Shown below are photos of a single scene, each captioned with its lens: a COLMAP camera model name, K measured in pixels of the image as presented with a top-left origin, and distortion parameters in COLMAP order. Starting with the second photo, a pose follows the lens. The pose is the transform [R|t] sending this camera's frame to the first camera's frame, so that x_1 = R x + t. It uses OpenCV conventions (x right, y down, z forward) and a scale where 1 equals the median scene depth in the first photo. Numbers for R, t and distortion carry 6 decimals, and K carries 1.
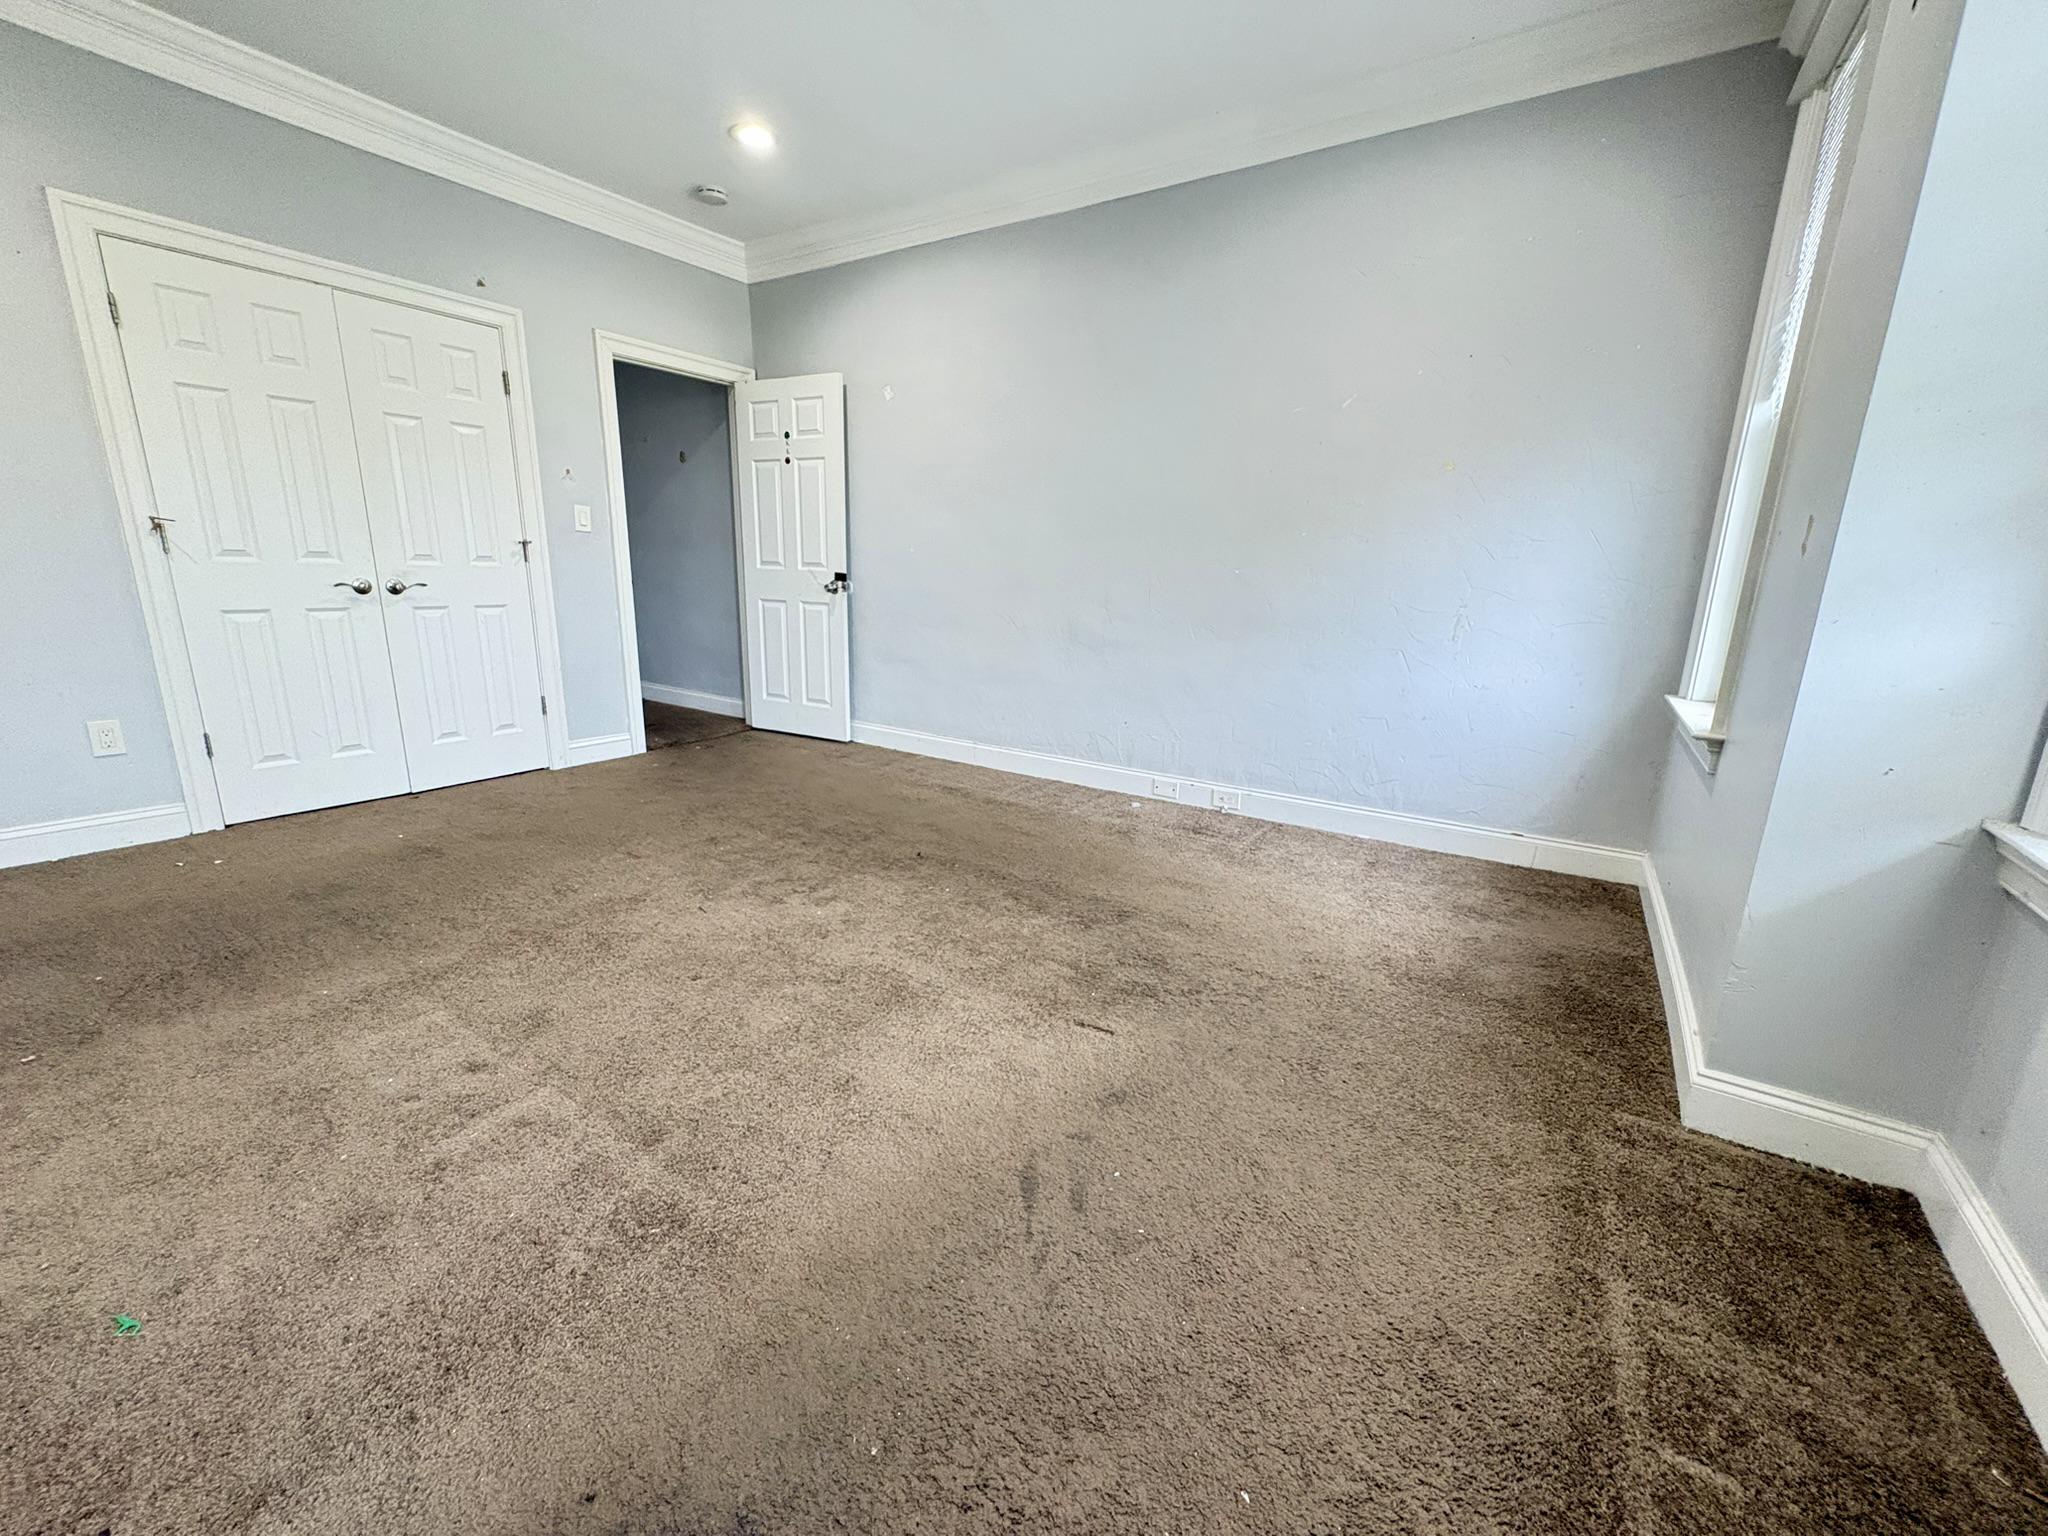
lens RADIAL K [[814.9, 0, 1024.0], [0, 814.9, 768.0], [0, 0, 1]] dist [0.000972, 0.000104]
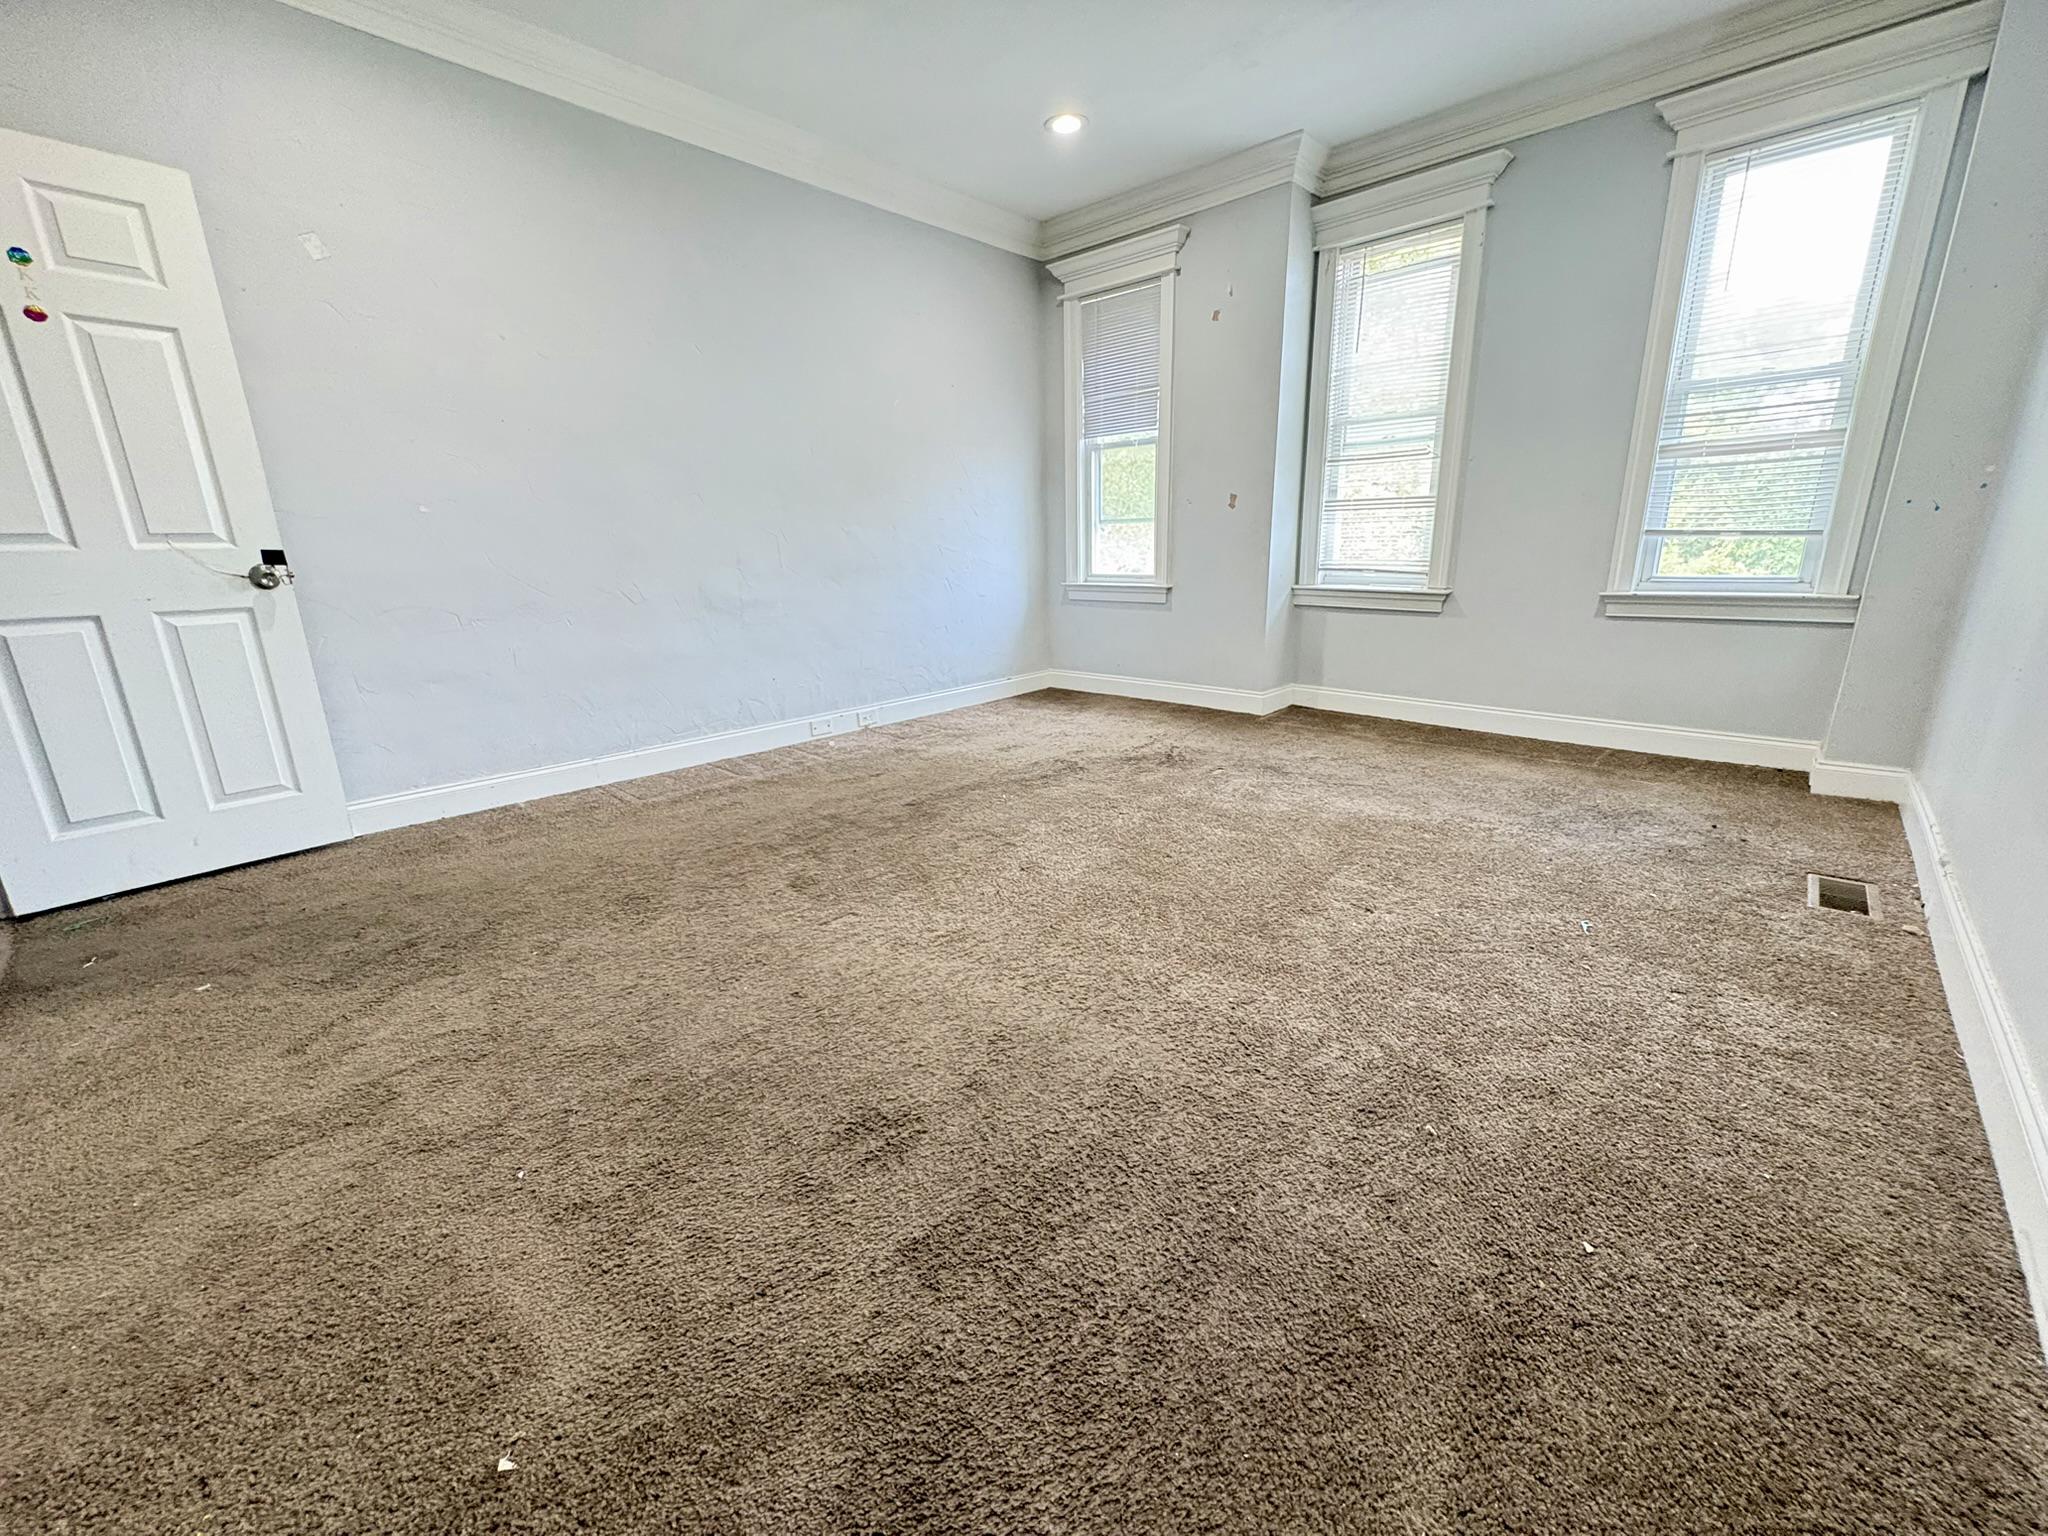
lens RADIAL K [[814.9, 0, 1024.0], [0, 814.9, 768.0], [0, 0, 1]] dist [0.000972, 0.000104]
pose [[0.169093, -0.288019, 0.942578, -0.865774], [0.263593, 0.934728, 0.238333, -0.118118], [-0.949698, 0.208157, 0.233975, 0.499117]]
